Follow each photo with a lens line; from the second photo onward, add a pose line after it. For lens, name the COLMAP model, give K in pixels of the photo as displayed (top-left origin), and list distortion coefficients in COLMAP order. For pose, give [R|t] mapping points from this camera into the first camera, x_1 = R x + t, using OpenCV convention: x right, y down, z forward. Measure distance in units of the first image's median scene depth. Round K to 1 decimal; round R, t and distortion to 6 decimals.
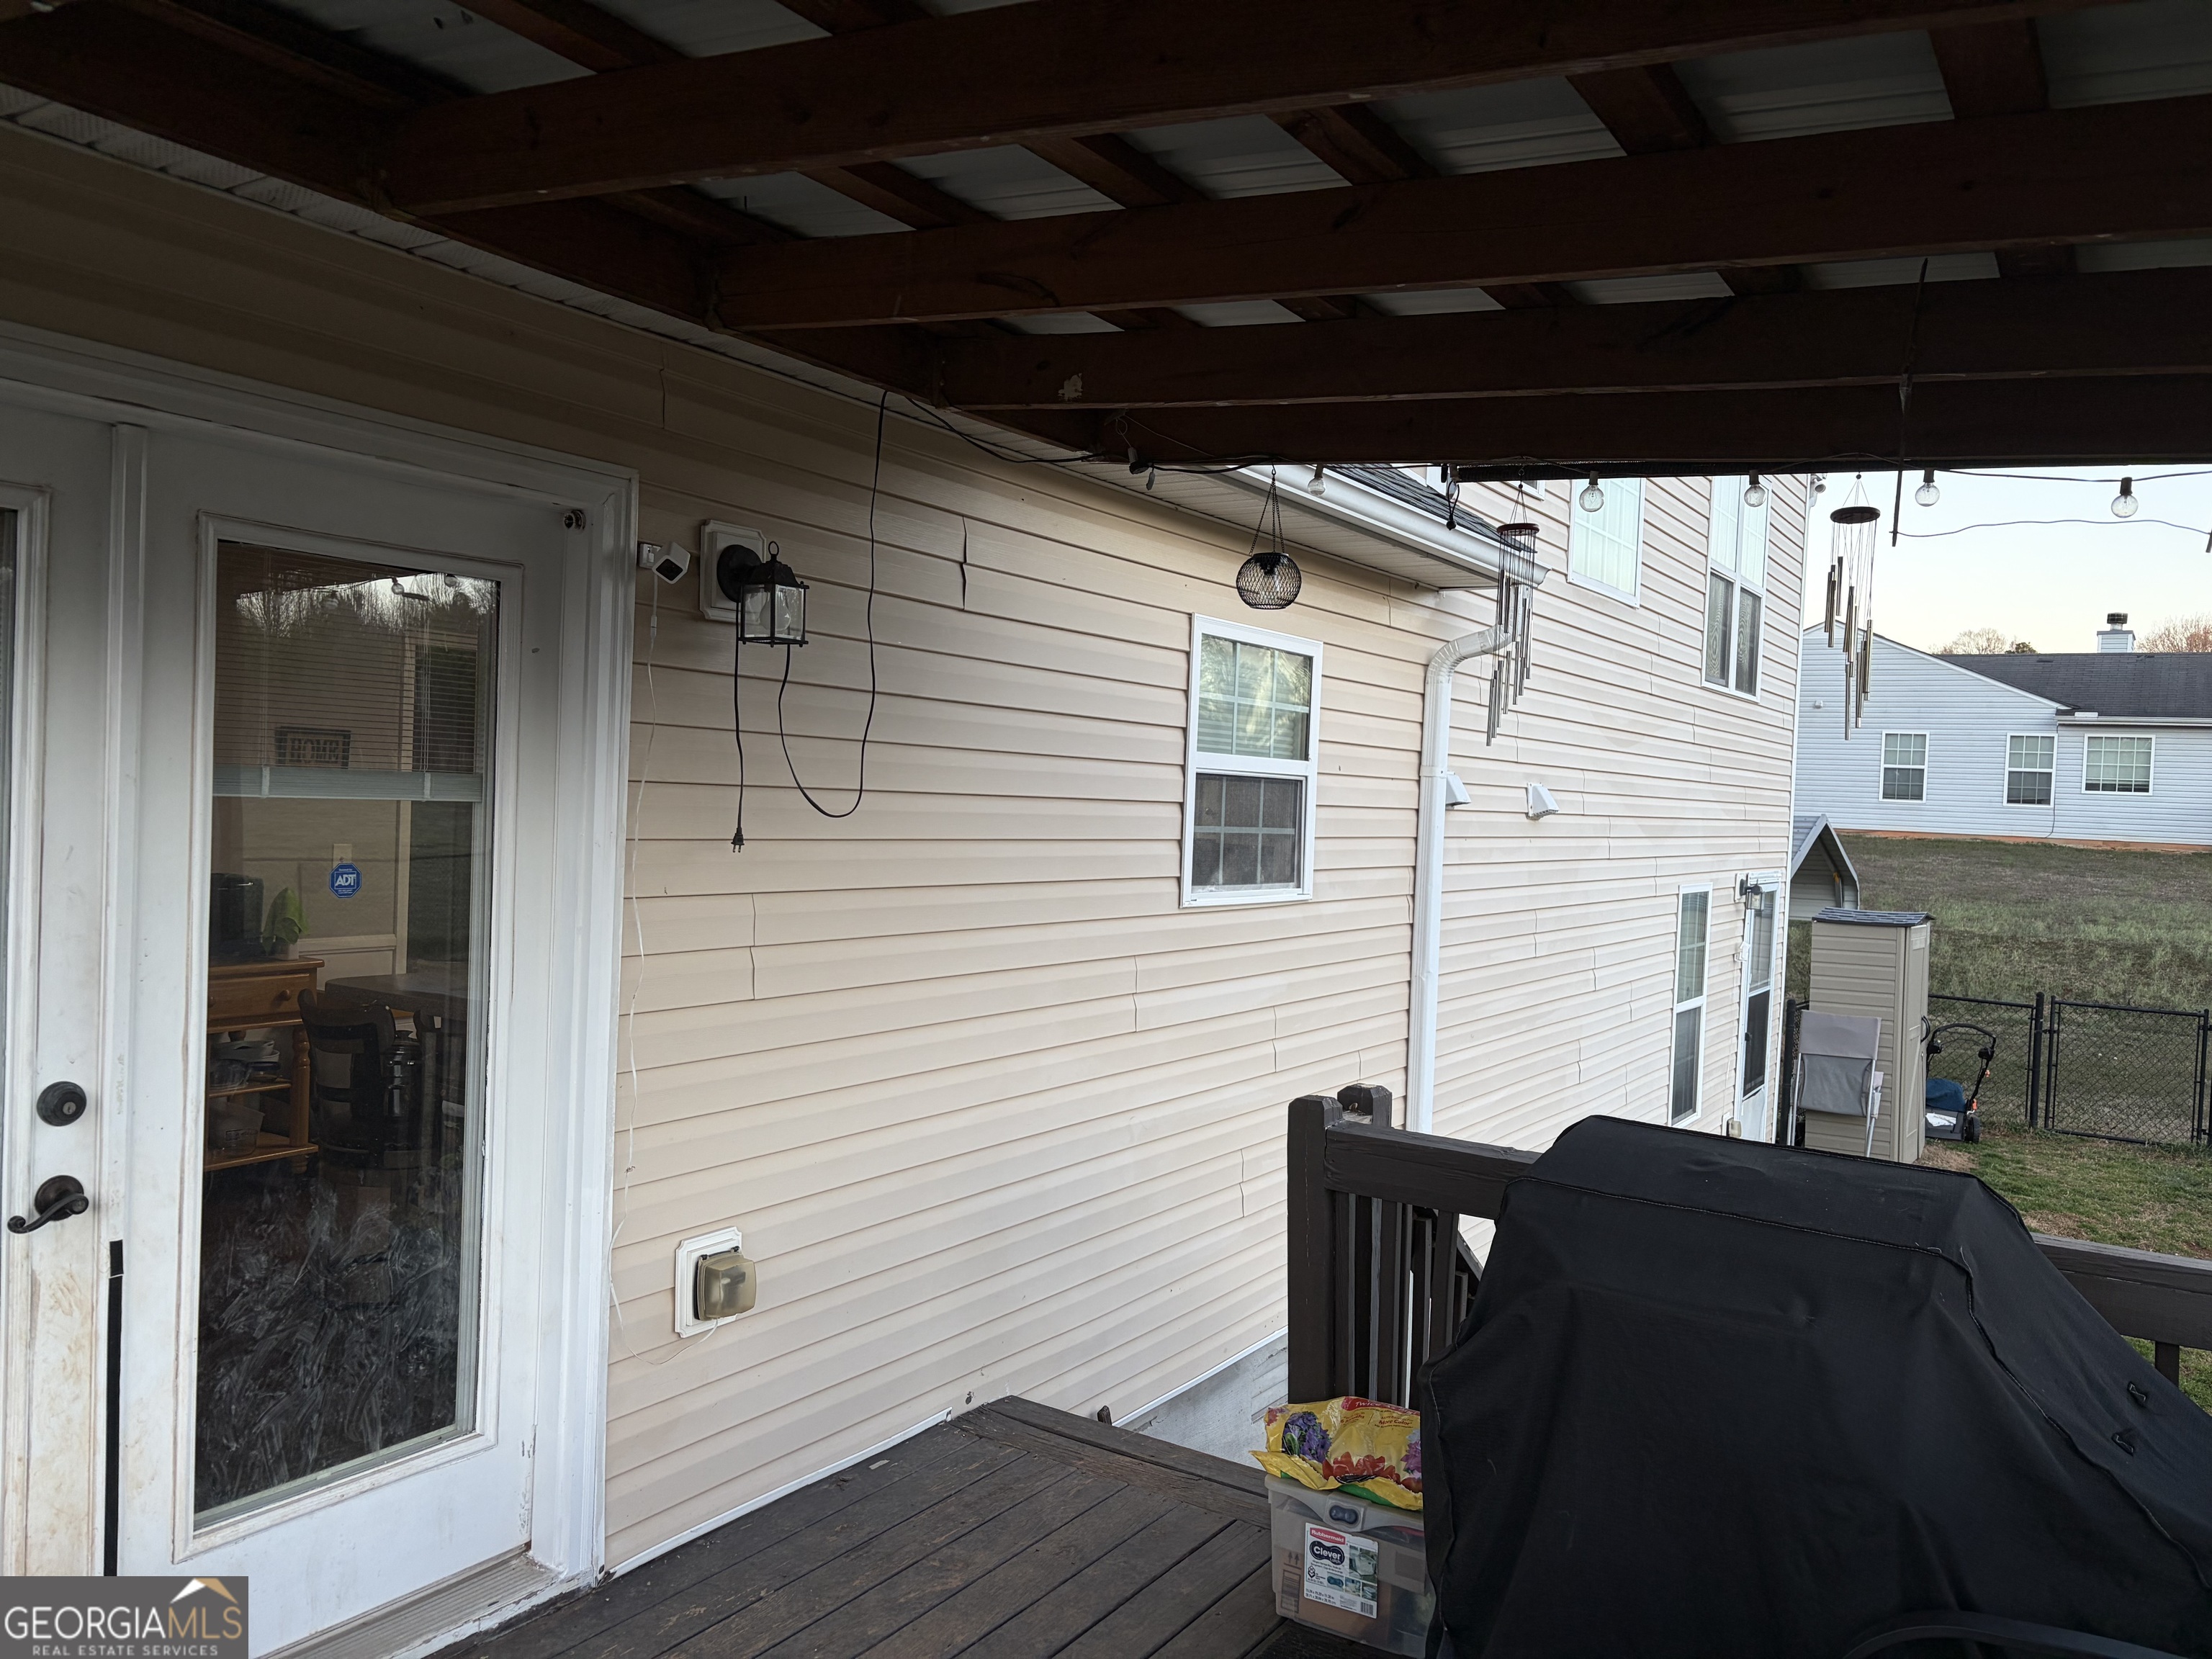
lens RADIAL K [[1670.6, 0, 1106.4], [0, 1670.6, 832.0], [0, 0, 1]] dist [0.067847, -0.073977]
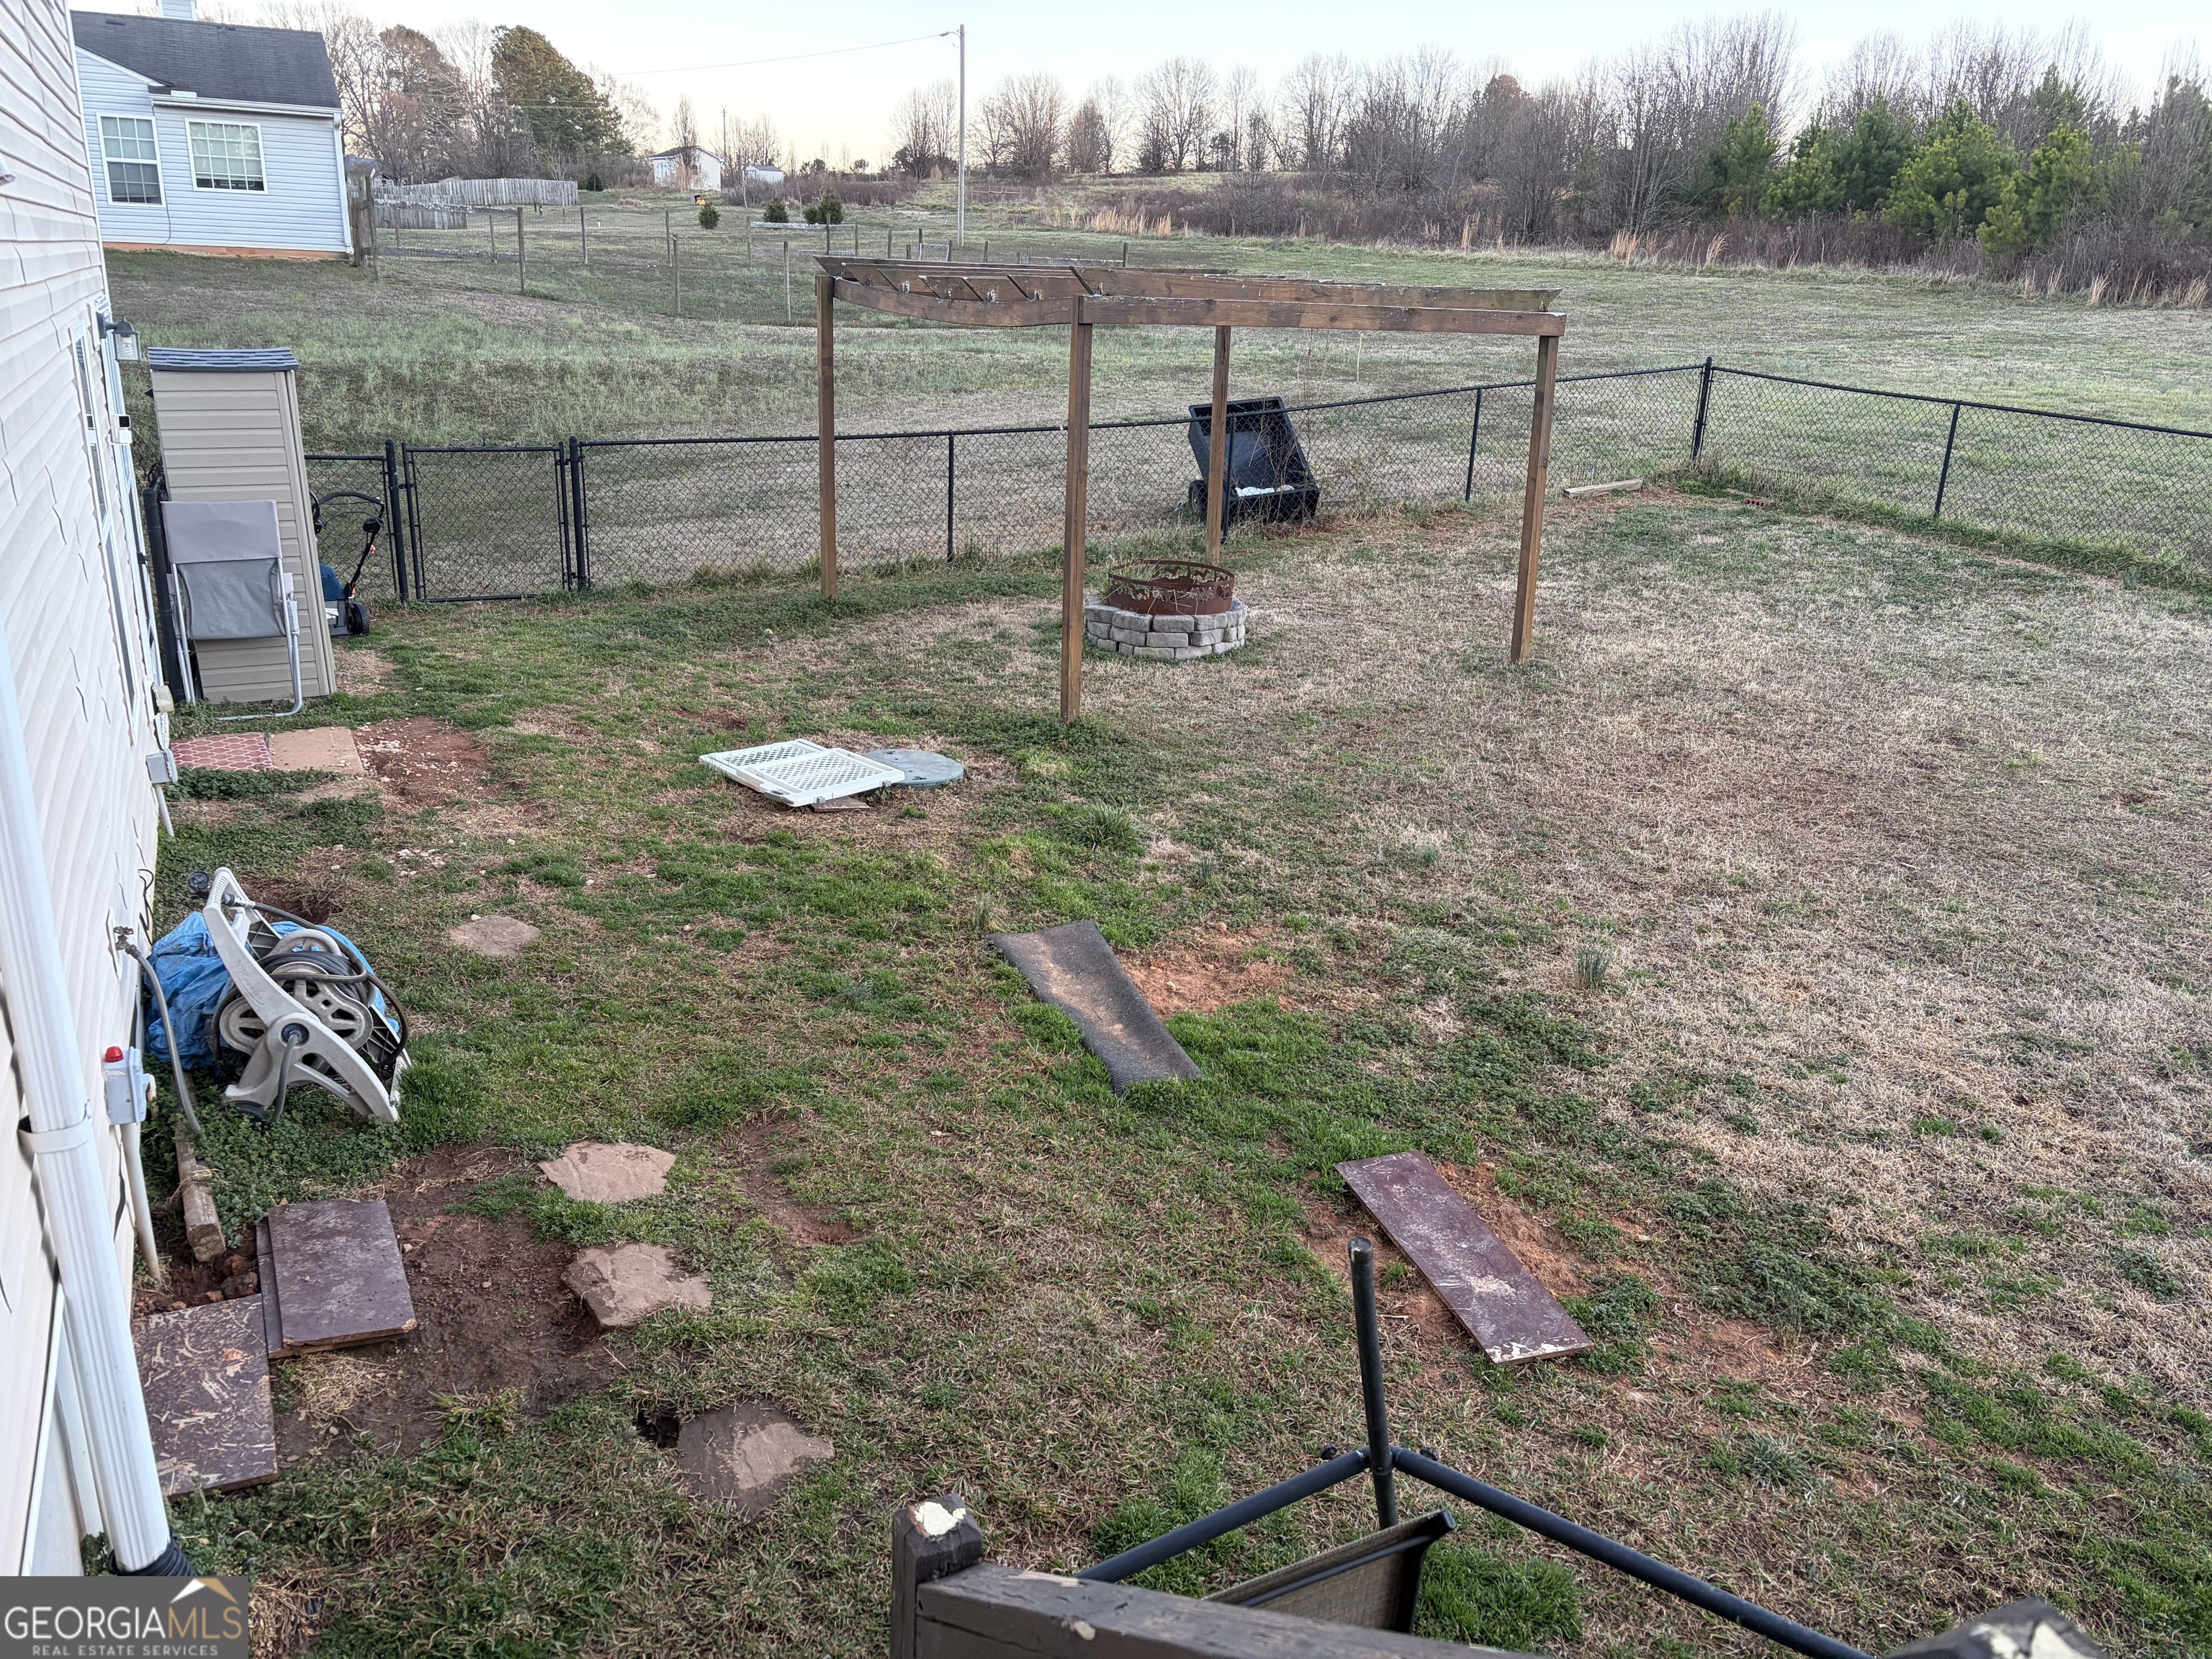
lens RADIAL K [[1670.6, 0, 1105.7], [0, 1670.6, 826.2], [0, 0, 1]] dist [0.067847, -0.073977]
pose [[0.498932, -0.291373, 0.816192, -0.007041], [0.008022, 0.943300, 0.331846, 0.000001], [-0.866604, -0.159021, 0.472979, 0.171979]]
